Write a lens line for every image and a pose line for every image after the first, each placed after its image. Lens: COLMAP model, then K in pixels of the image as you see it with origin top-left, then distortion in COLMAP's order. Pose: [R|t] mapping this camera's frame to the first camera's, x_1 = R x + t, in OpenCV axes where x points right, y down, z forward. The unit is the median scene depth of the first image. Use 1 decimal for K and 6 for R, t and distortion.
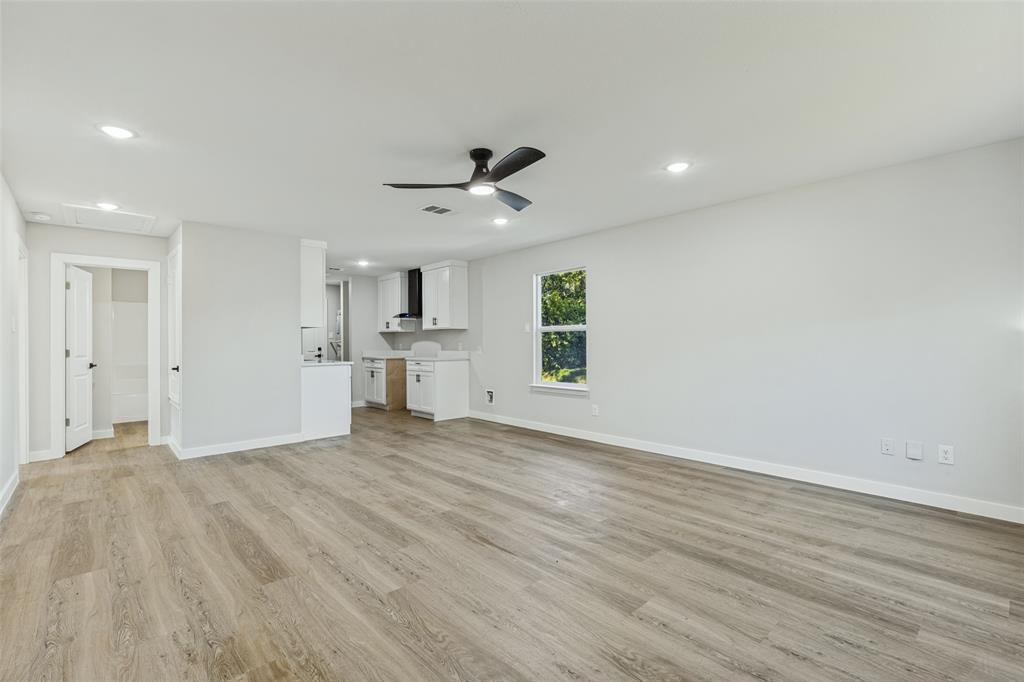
lens RADIAL K [[447.6, 0, 512.0], [0, 447.6, 341.0], [0, 0, 1]] dist [0.000004, -0.000012]
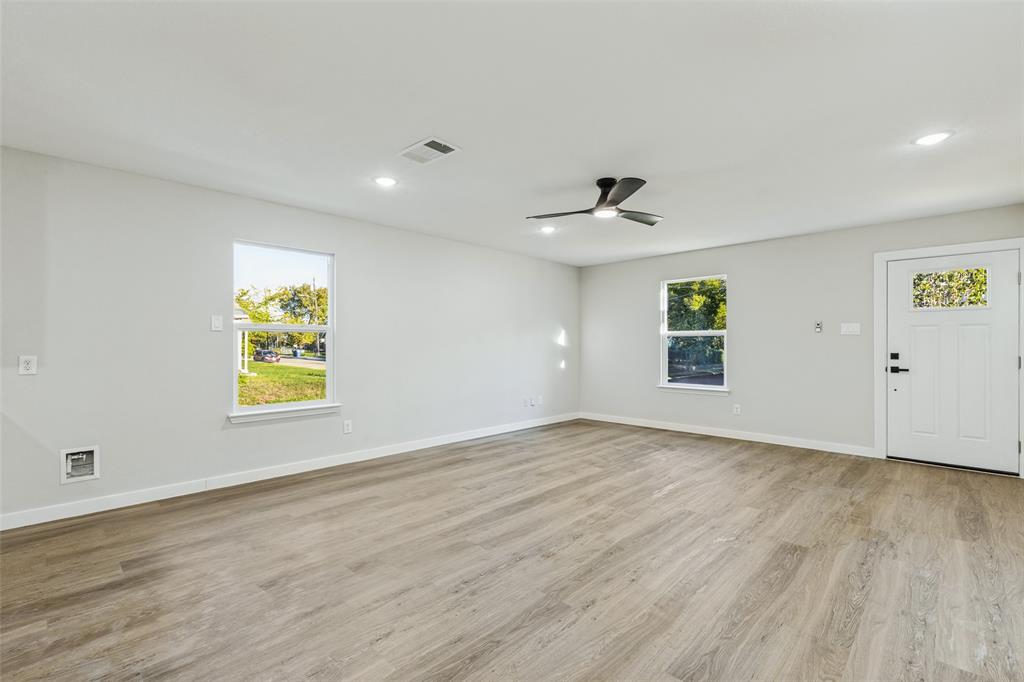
lens RADIAL K [[471.3, 0, 512.0], [0, 471.3, 341.0], [0, 0, 1]] dist [-0.001357, 0.000173]
pose [[-0.062285, 0.018185, 0.997893, -1.149079], [-0.002452, 0.999828, -0.018373, 0.023042], [-0.998055, -0.003591, -0.062230, 1.222786]]
